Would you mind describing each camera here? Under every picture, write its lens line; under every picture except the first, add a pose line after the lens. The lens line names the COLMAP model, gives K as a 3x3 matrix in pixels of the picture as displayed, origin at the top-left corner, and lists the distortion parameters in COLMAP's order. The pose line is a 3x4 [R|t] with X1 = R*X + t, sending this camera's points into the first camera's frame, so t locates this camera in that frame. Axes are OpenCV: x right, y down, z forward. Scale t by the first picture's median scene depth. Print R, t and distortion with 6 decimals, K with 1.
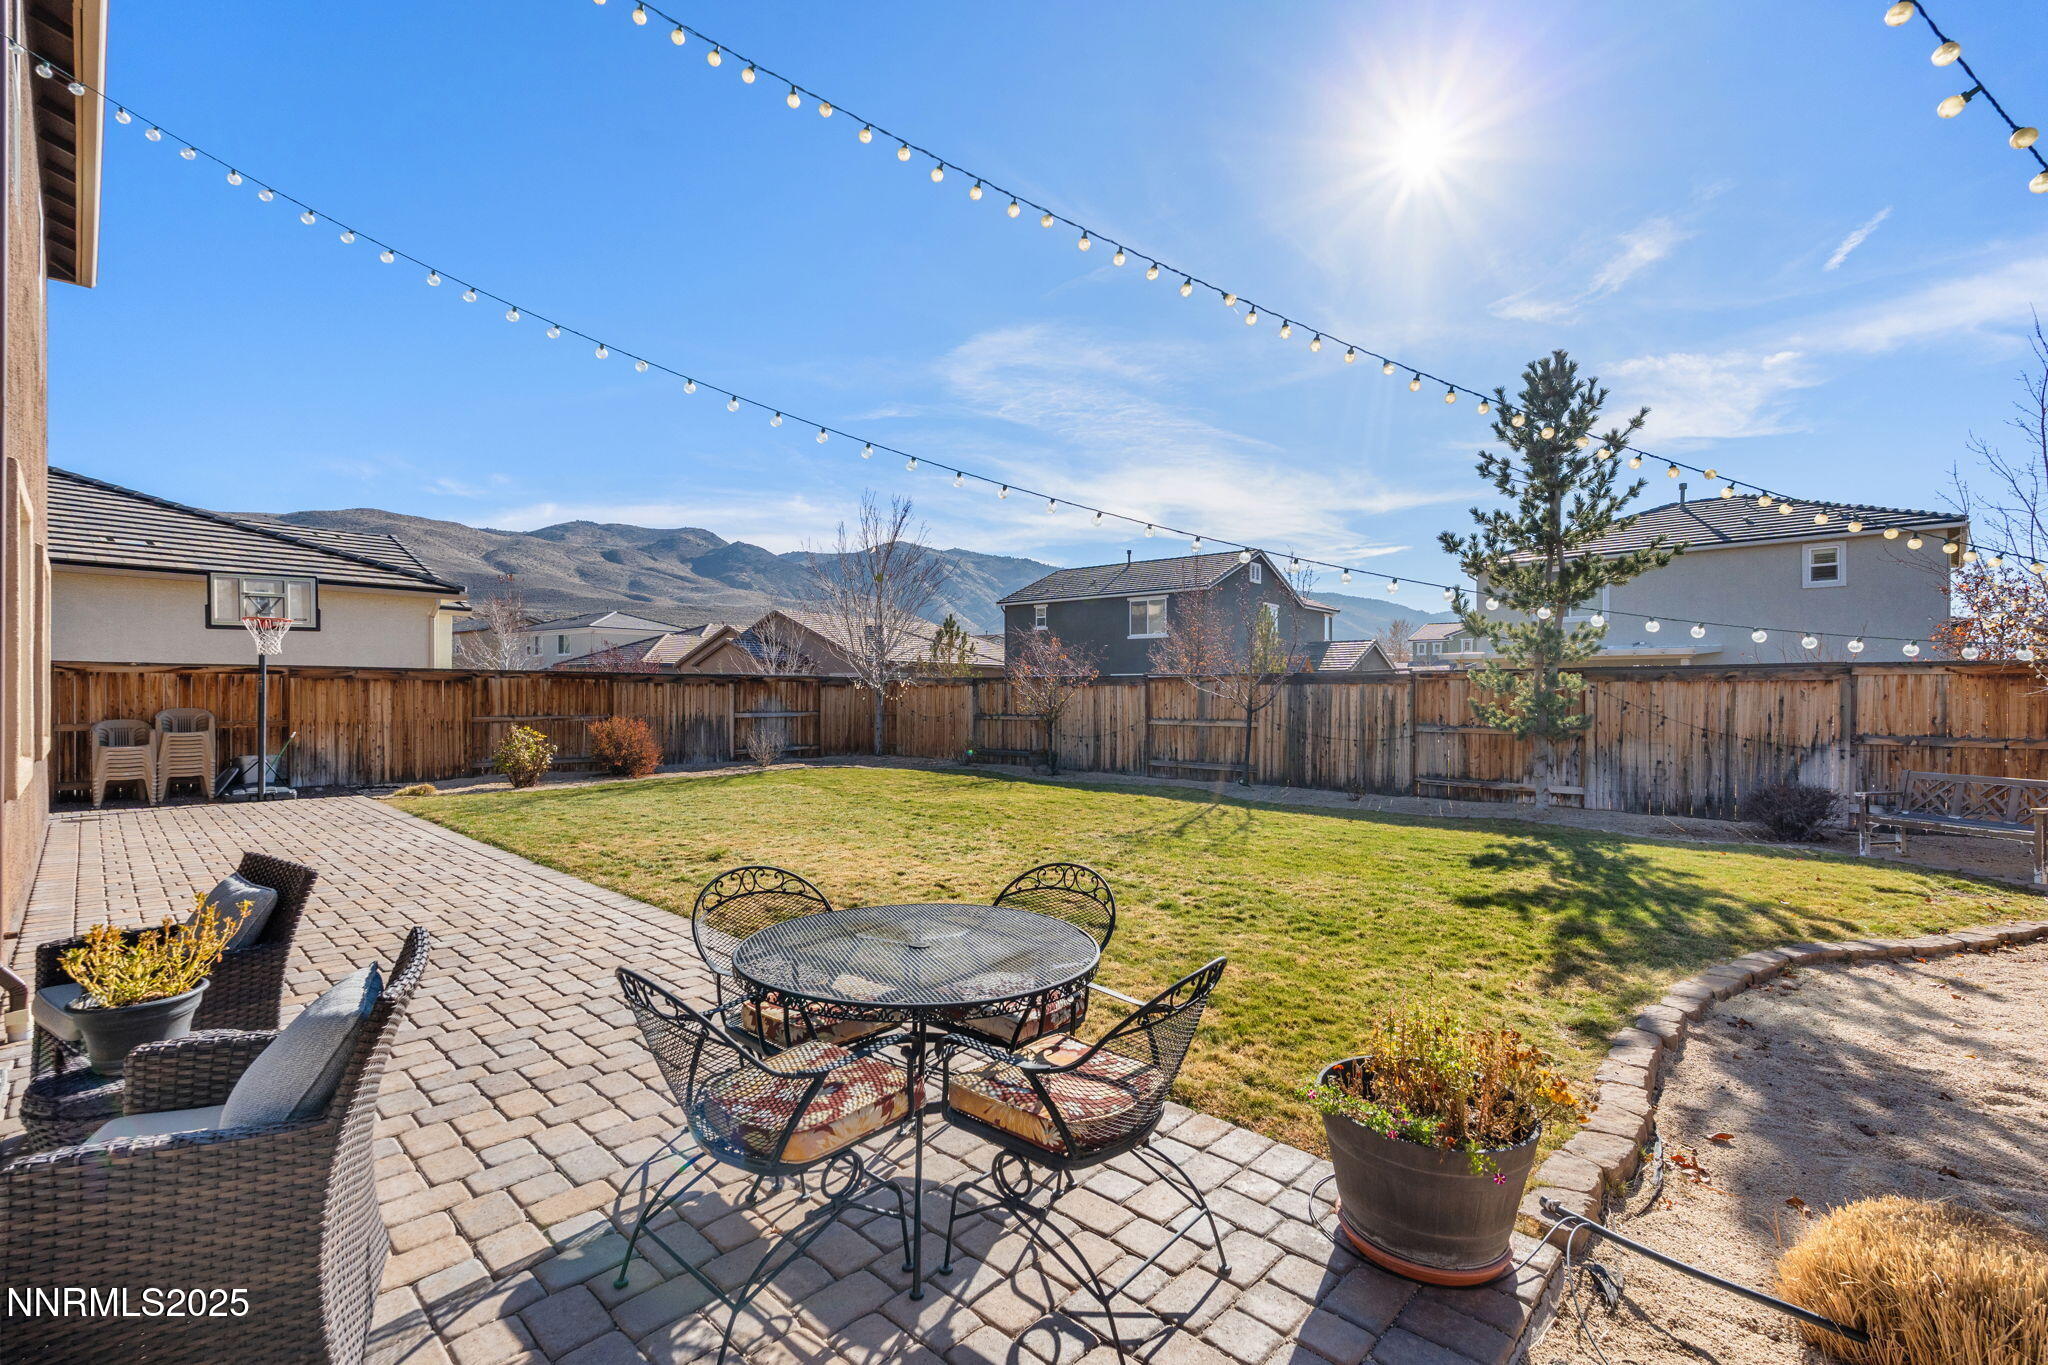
lens RADIAL K [[899.6, 0, 1020.2], [0, 899.6, 676.5], [0, 0, 1]] dist [-0.003616, 0.000077]
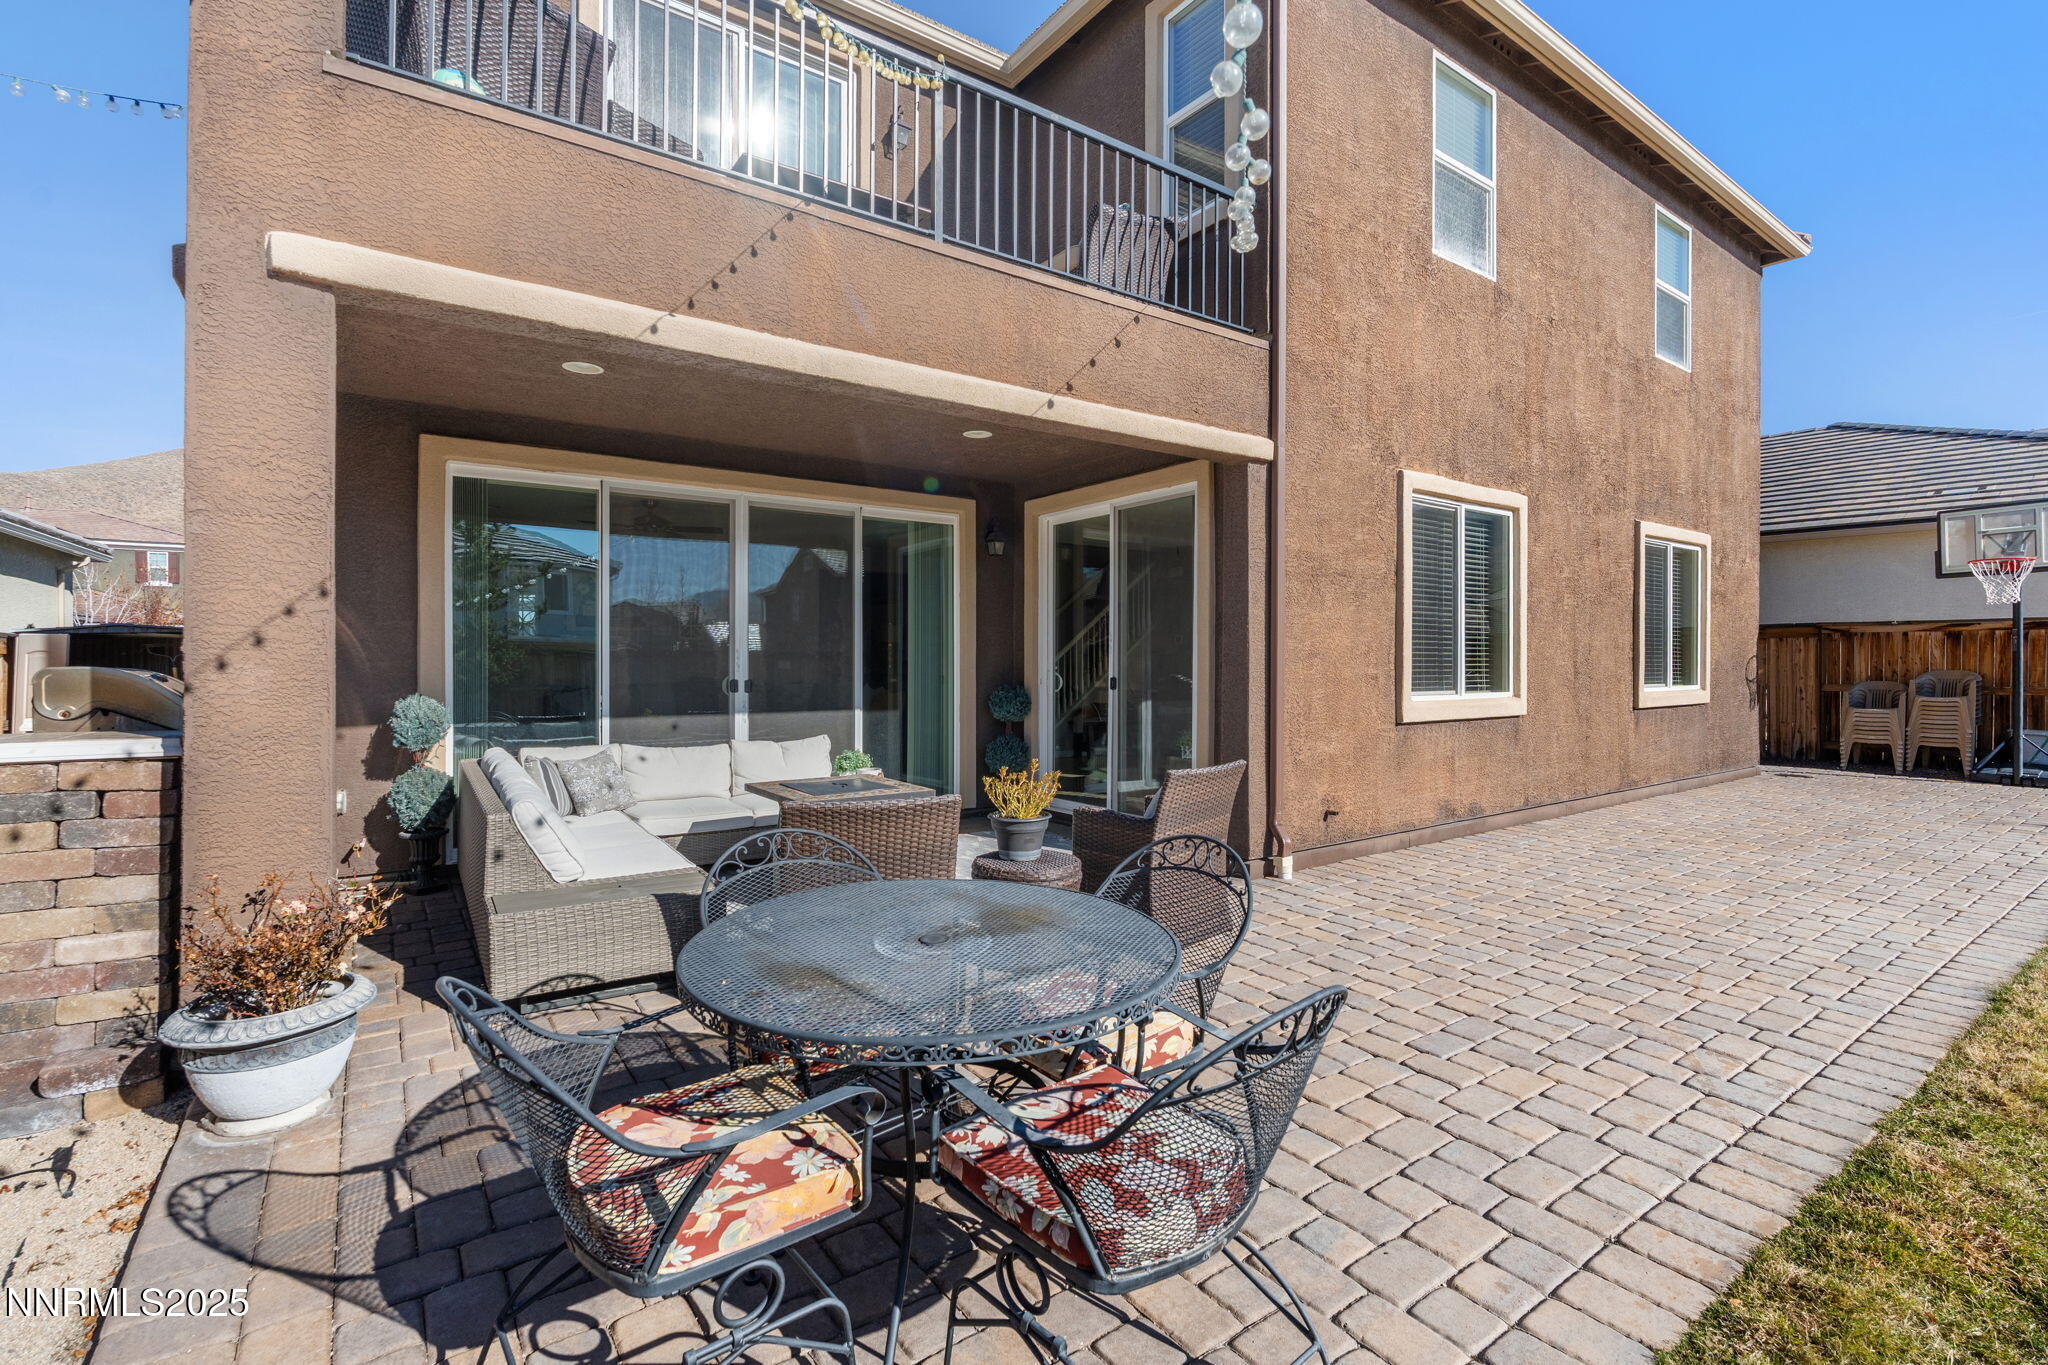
lens RADIAL K [[899.6, 0, 1007.0], [0, 899.6, 668.9], [0, 0, 1]] dist [-0.003616, 0.000077]
pose [[-0.210441, 0.006545, -0.977585, 0.140173], [0.015295, 0.999877, 0.003401, 0.017243], [0.977487, -0.014236, -0.210516, 0.284475]]
